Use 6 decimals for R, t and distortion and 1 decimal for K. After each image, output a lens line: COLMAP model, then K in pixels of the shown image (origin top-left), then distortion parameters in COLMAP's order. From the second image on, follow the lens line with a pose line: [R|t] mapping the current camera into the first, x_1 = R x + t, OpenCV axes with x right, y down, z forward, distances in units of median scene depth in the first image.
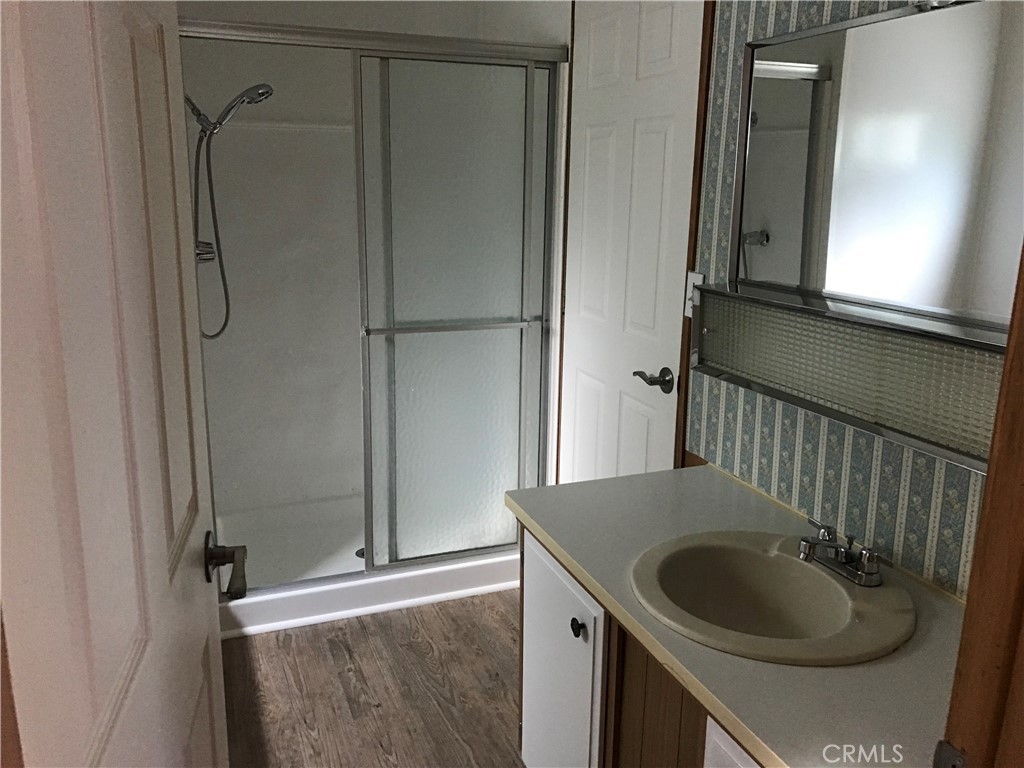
lens RADIAL K [[845.5, 0, 512.3], [0, 845.5, 381.5], [0, 0, 1]] dist [0.050486, -0.057695]
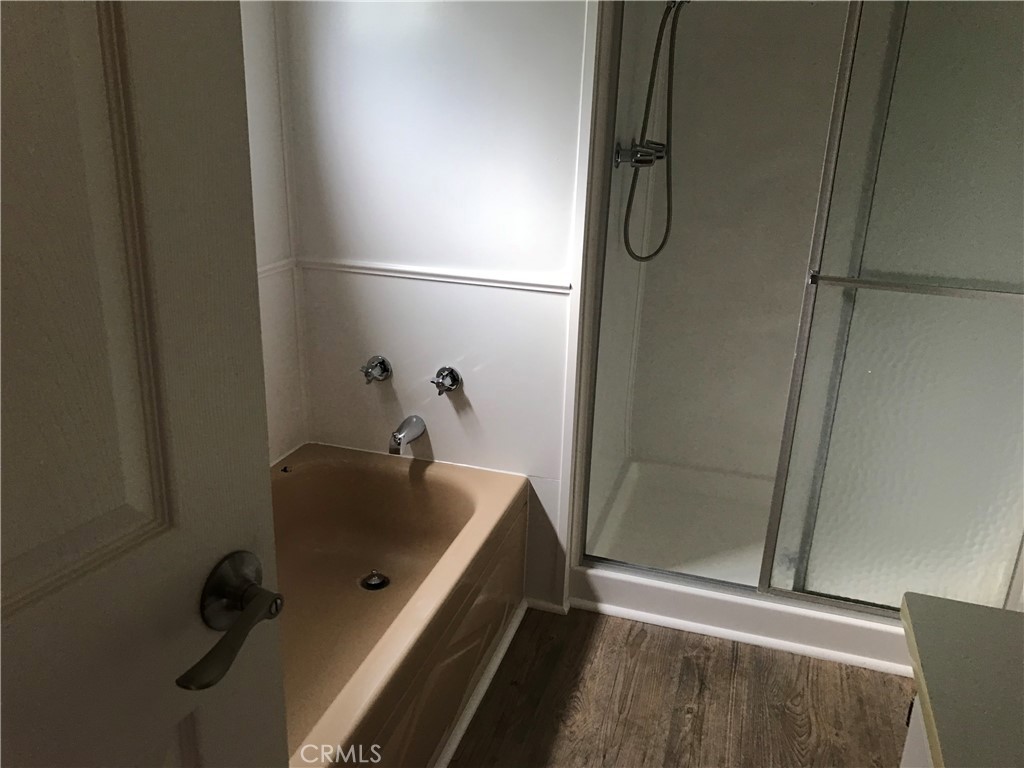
lens RADIAL K [[845.5, 0, 508.3], [0, 845.5, 384.0], [0, 0, 1]] dist [0.050486, -0.057695]
pose [[0.776071, 0.217877, -0.591814, 0.069694], [-0.160592, 0.975765, 0.148637, -0.037008], [0.609856, -0.020313, 0.792252, 0.273234]]
